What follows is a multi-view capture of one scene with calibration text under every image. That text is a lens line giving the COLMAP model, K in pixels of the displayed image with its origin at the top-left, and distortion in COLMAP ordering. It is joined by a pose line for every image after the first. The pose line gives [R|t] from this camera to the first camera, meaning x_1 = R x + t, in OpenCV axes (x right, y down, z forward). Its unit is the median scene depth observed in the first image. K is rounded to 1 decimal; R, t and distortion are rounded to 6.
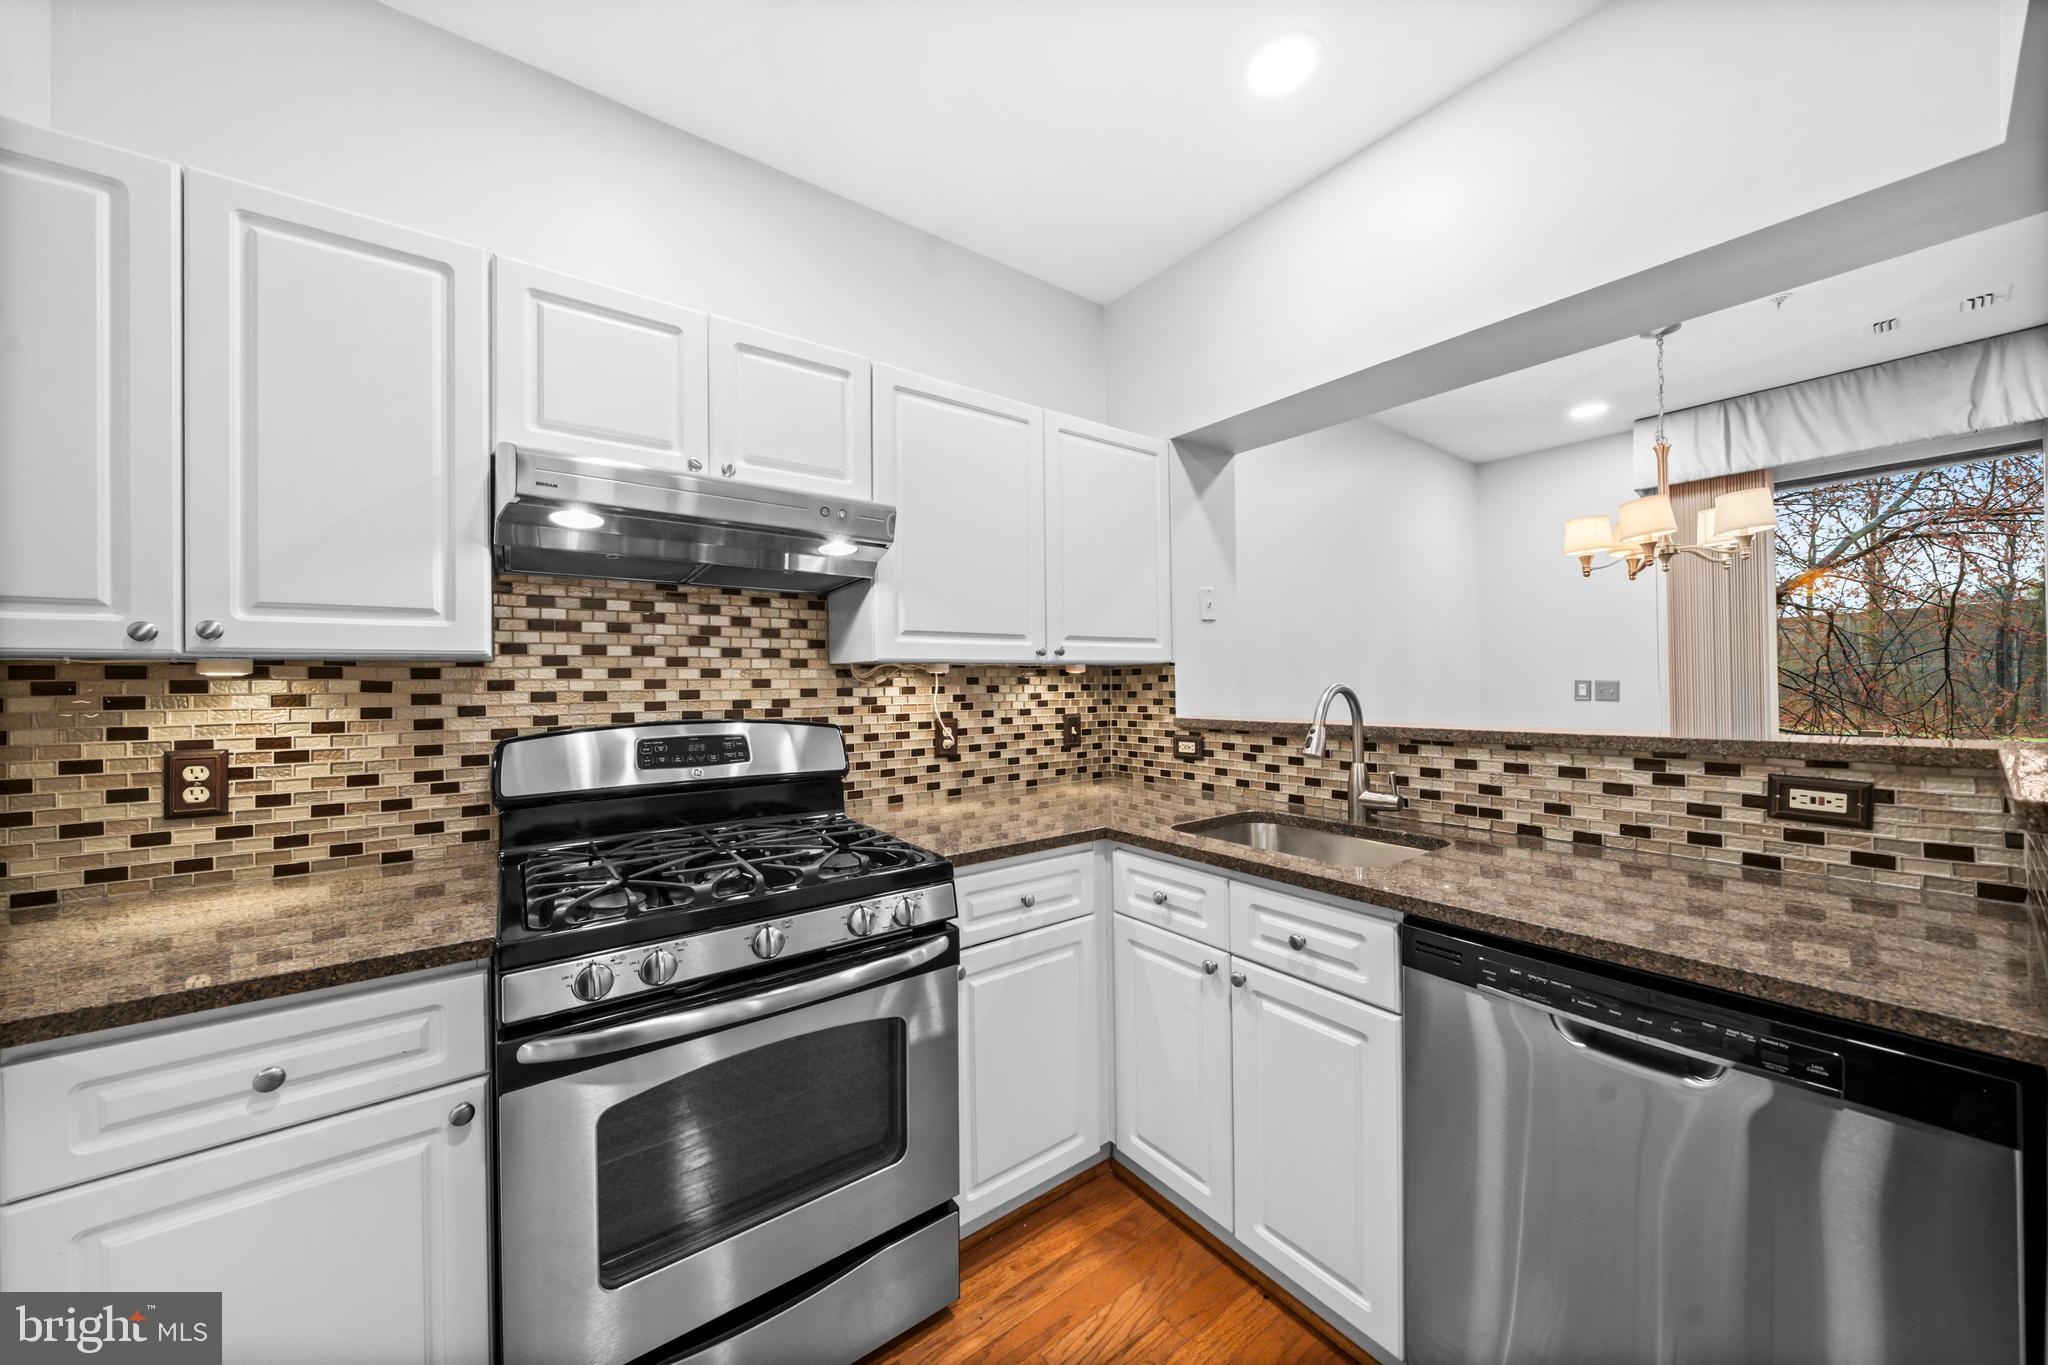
lens RADIAL K [[691.5, 0, 1026.7], [0, 691.5, 679.0], [0, 0, 1]] dist [-0.011737, 0.000671]
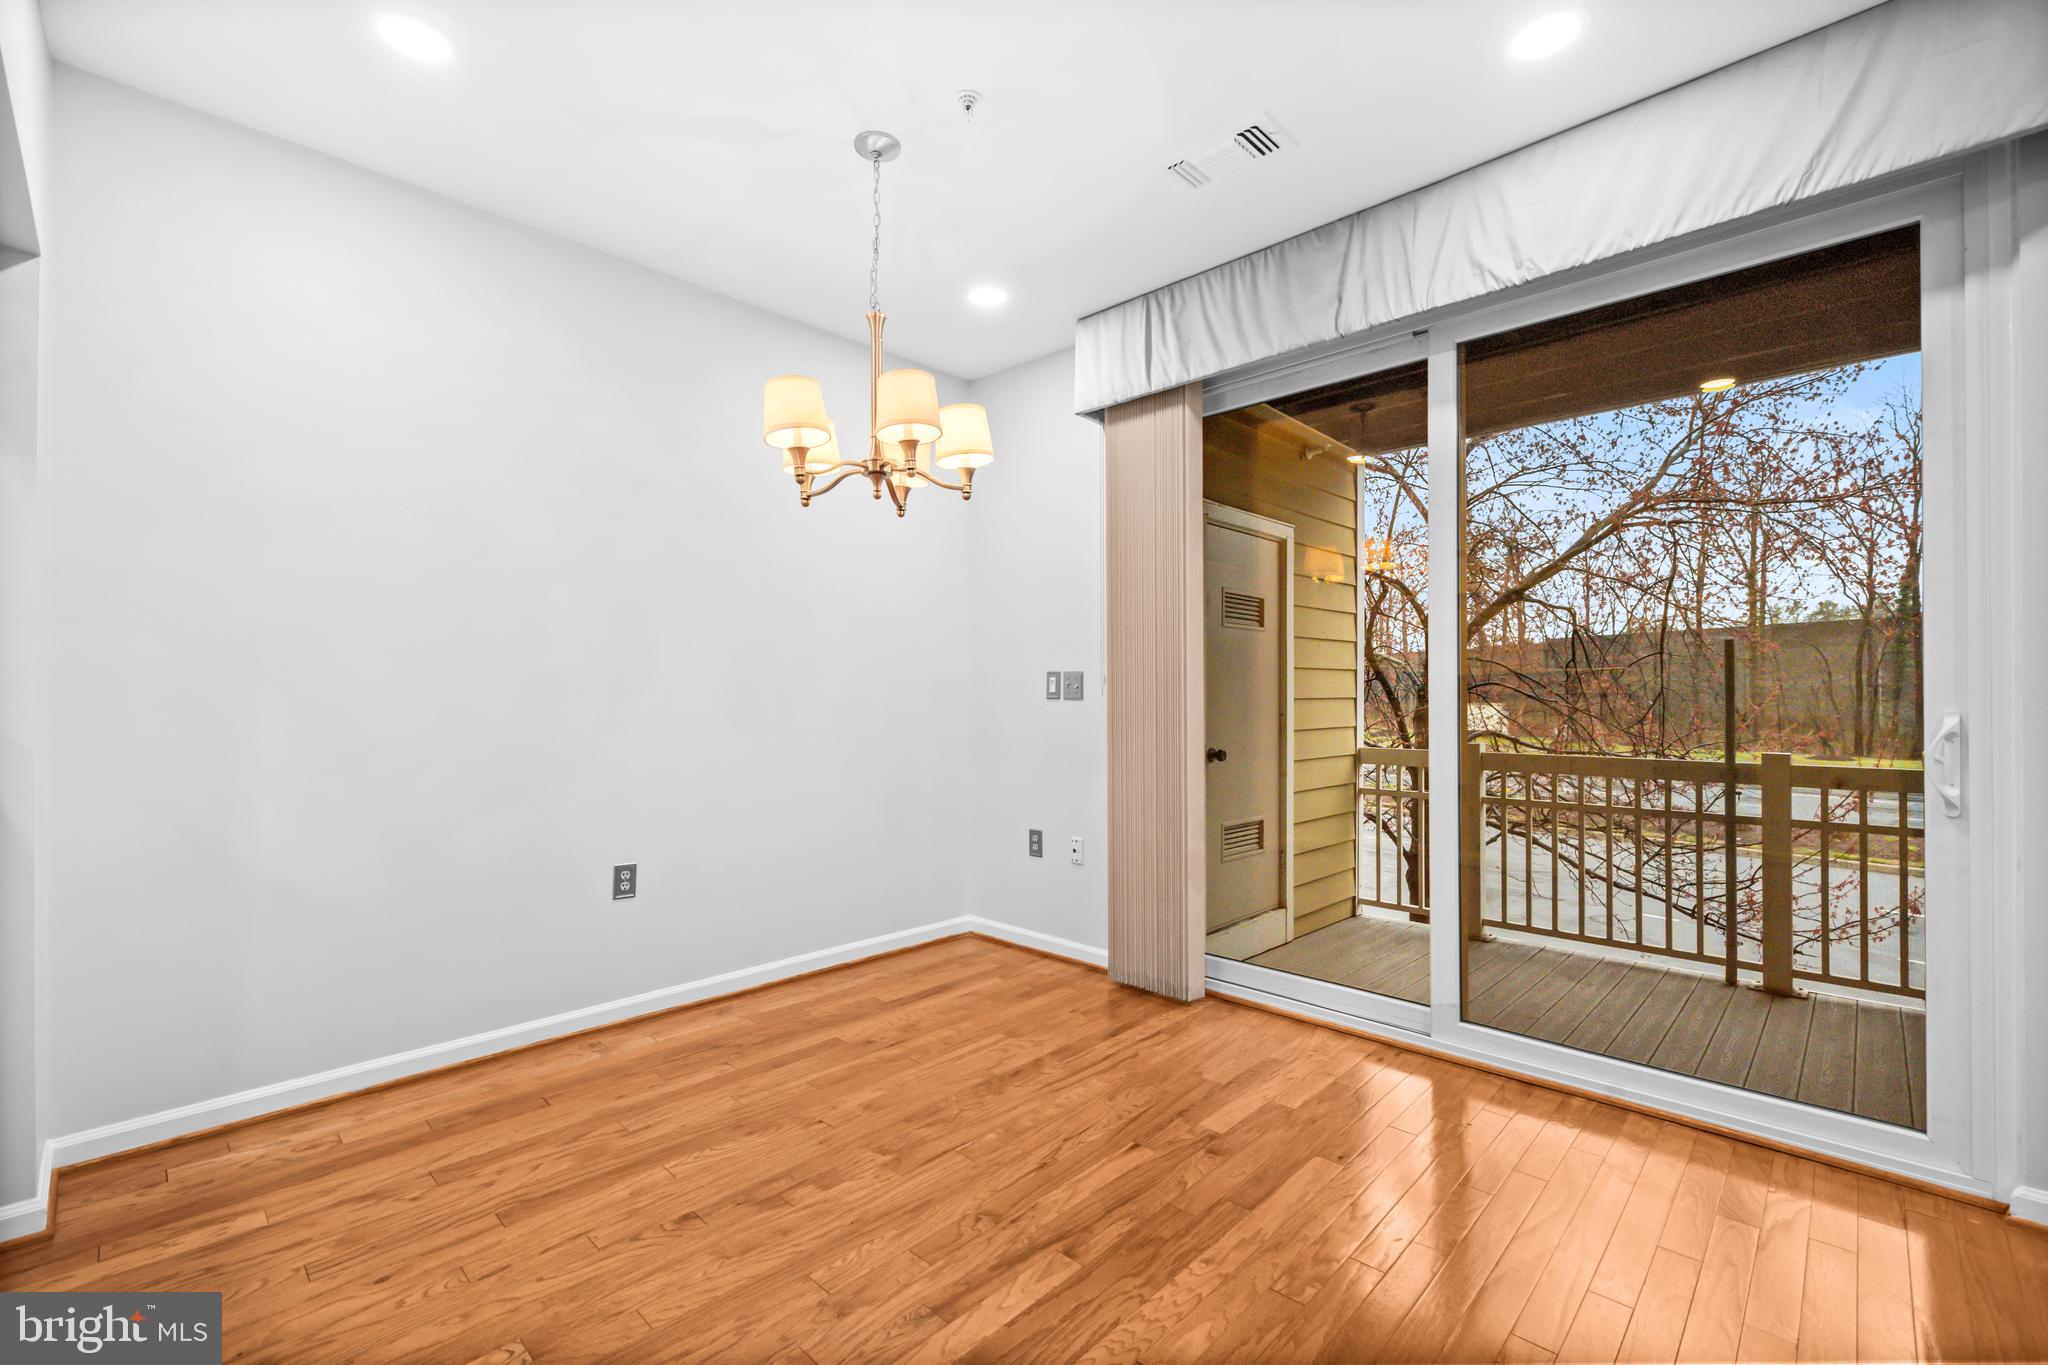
lens RADIAL K [[881.7, 0, 1025.9], [0, 881.7, 691.1], [0, 0, 1]] dist [-0.006263, 0.000672]
pose [[0.981744, 0.013750, 0.189711, 1.491532], [-0.014787, 0.999882, 0.004050, 0.047276], [-0.189633, -0.006781, 0.981832, 0.174092]]
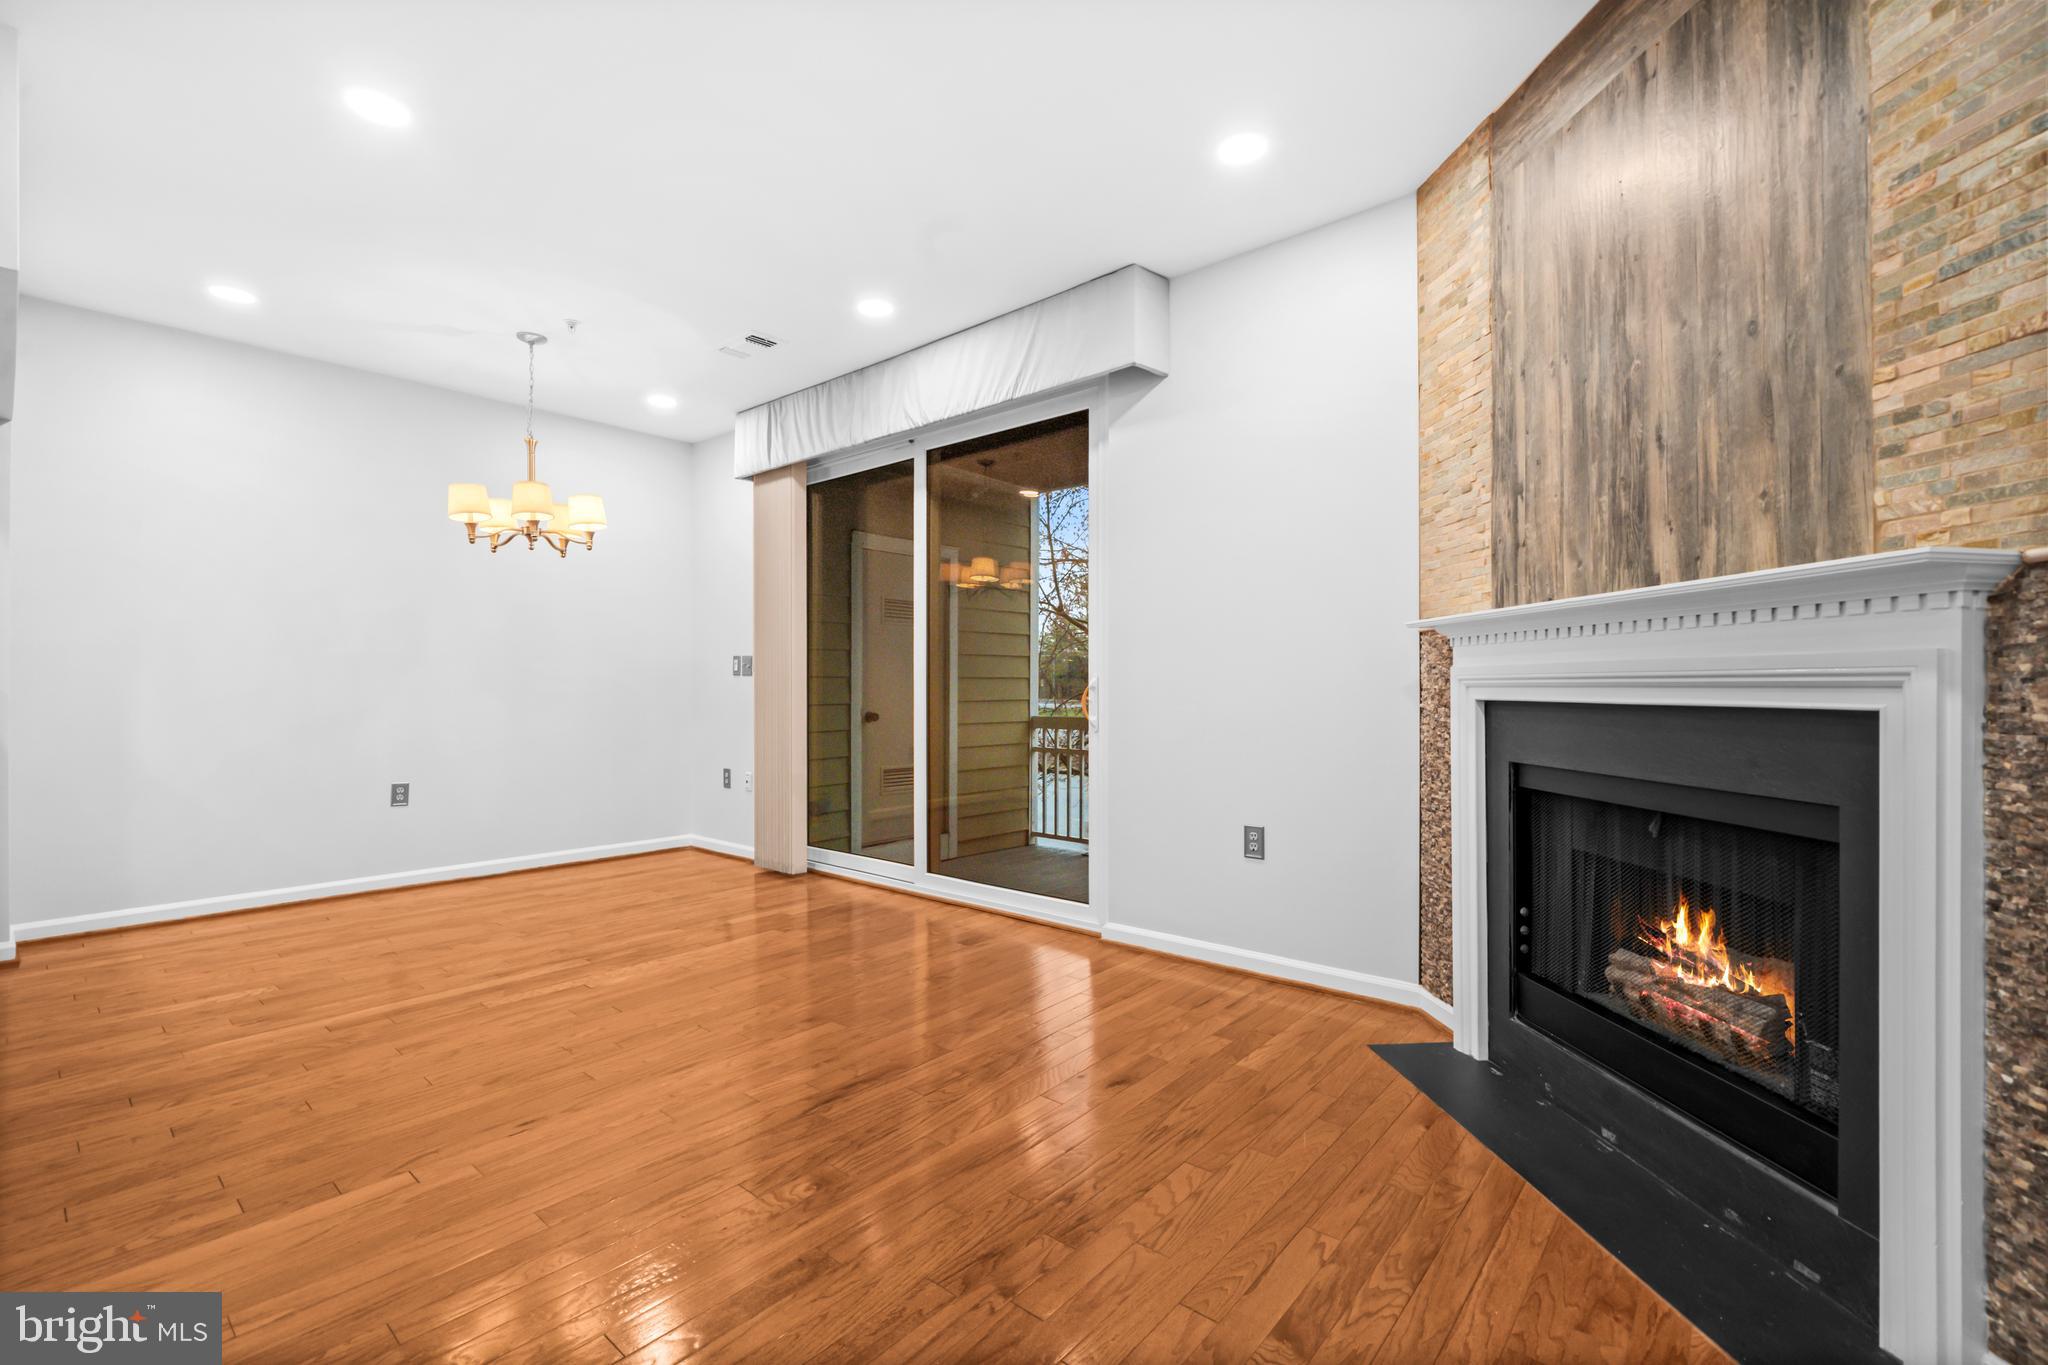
lens RADIAL K [[881.7, 0, 1008.6], [0, 881.7, 681.1], [0, 0, 1]] dist [-0.006263, 0.000672]
pose [[0.969806, 0.014156, 0.243468, 2.202019], [-0.015602, 0.999870, 0.004011, 0.069216], [-0.243379, -0.007689, 0.969901, -1.004672]]
